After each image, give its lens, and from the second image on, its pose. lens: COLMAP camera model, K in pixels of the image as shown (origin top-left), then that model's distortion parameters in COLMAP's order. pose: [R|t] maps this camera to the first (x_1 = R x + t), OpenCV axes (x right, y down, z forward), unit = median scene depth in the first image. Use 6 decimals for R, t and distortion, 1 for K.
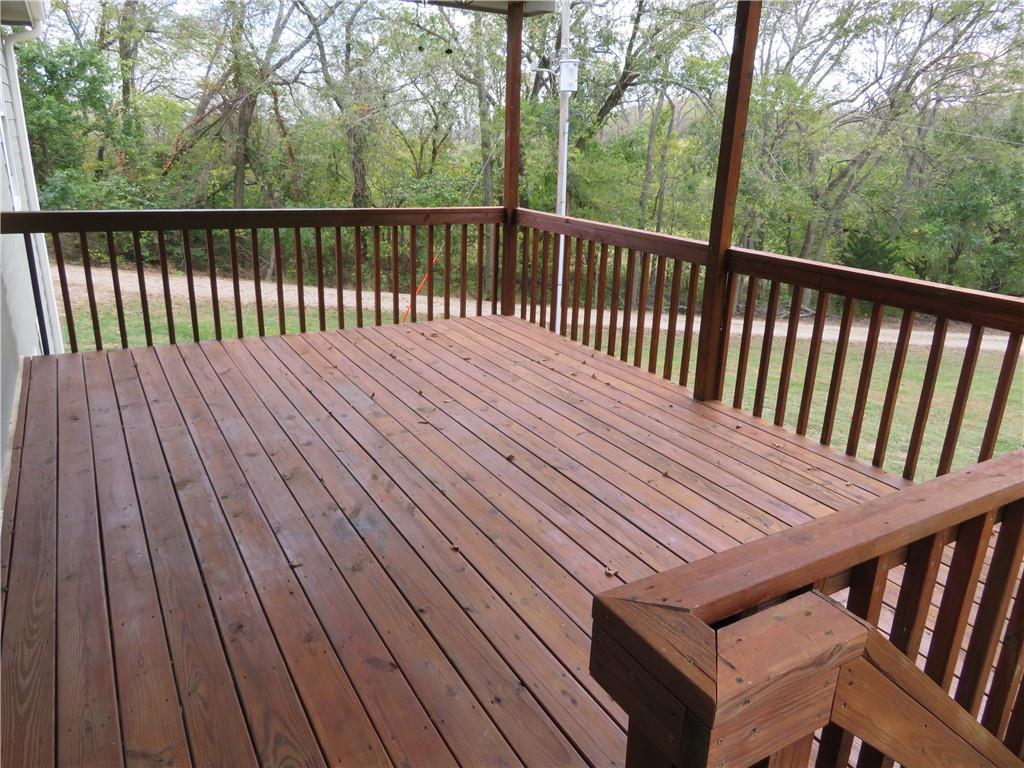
lens RADIAL K [[721.7, 0, 508.3], [0, 721.7, 379.0], [0, 0, 1]] dist [-0.013785, 0.008377]
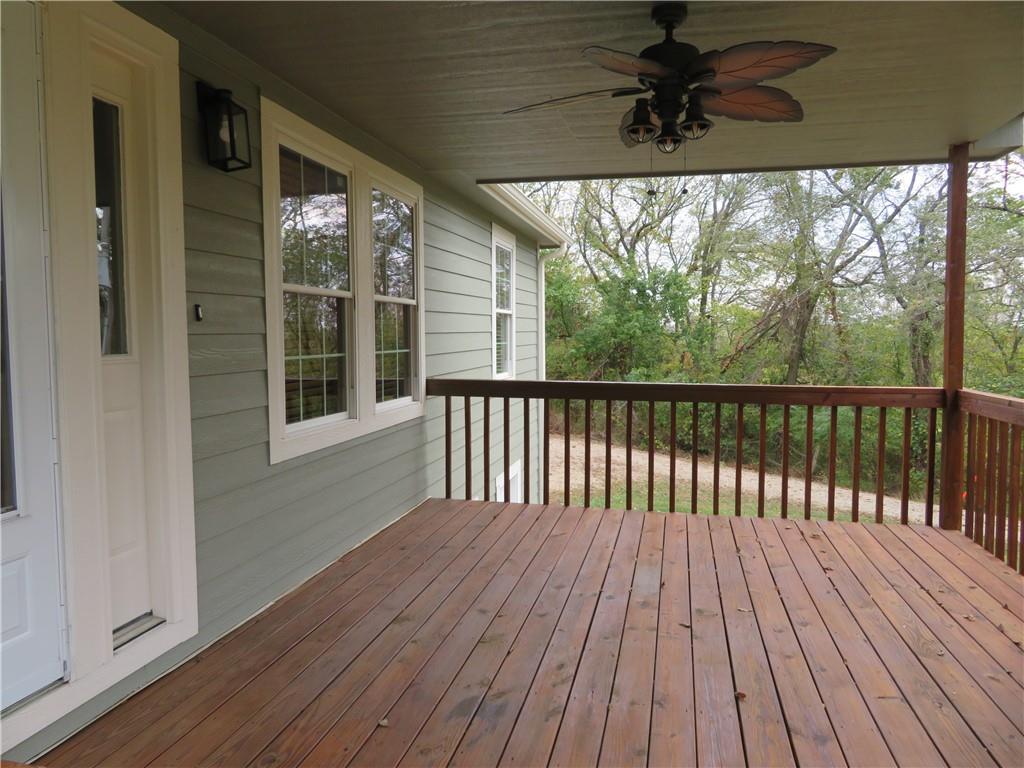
lens RADIAL K [[721.7, 0, 508.3], [0, 721.7, 379.0], [0, 0, 1]] dist [-0.013785, 0.008377]
pose [[0.723344, 0.001442, -0.690487, 0.231353], [-0.188655, 0.962362, -0.195622, -0.008511], [0.664216, 0.271766, 0.696391, 0.175819]]
